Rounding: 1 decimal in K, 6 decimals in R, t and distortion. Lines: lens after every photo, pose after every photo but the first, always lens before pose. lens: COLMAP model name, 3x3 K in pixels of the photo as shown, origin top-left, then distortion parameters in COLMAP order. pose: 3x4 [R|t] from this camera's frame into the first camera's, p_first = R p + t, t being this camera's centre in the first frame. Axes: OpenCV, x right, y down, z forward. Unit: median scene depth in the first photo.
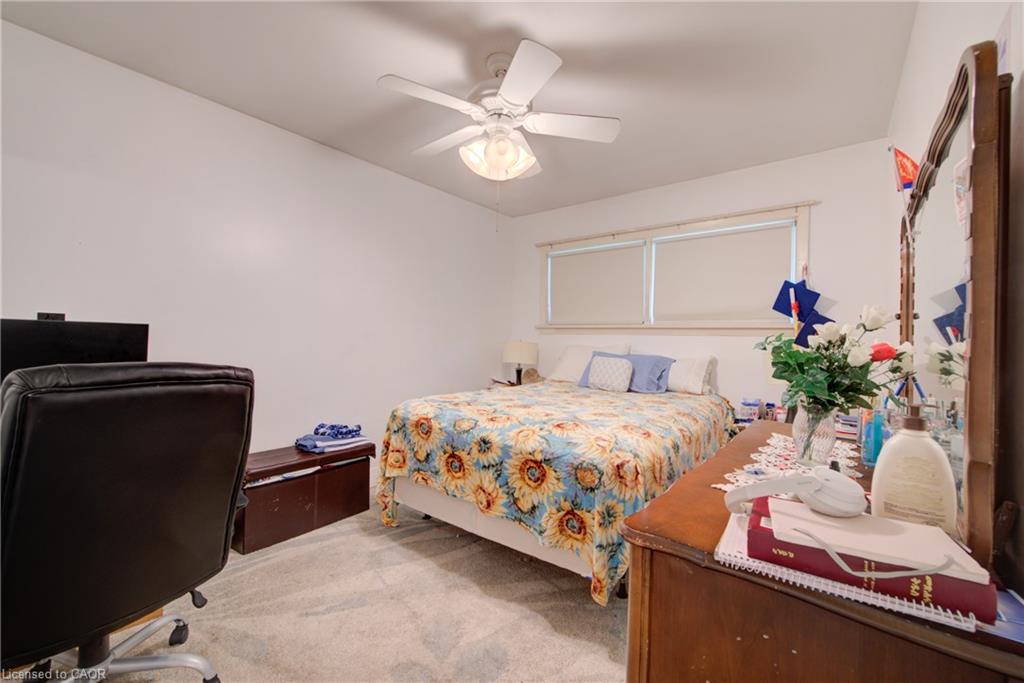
lens RADIAL K [[409.8, 0, 510.5], [0, 409.8, 341.7], [0, 0, 1]] dist [-0.001611, -0.001422]
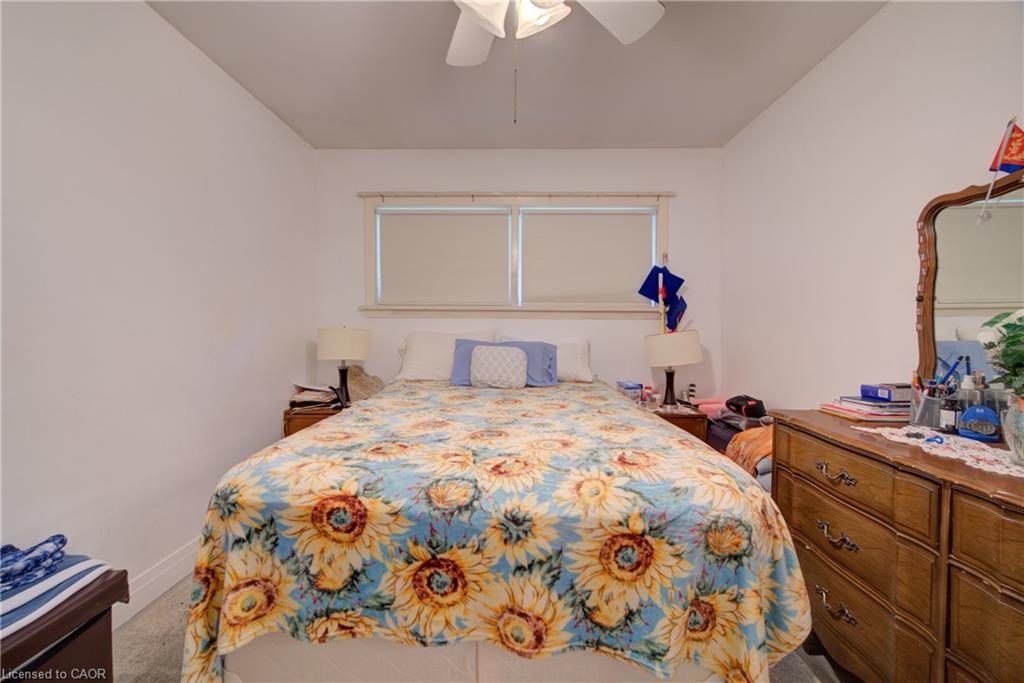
lens RADIAL K [[409.8, 0, 508.7], [0, 409.8, 334.8], [0, 0, 1]] dist [-0.001611, -0.001422]
pose [[0.791910, -0.024892, 0.610131, -0.364641], [0.013112, 0.999632, 0.023764, -0.005184], [-0.610497, -0.010819, 0.791944, 0.564541]]
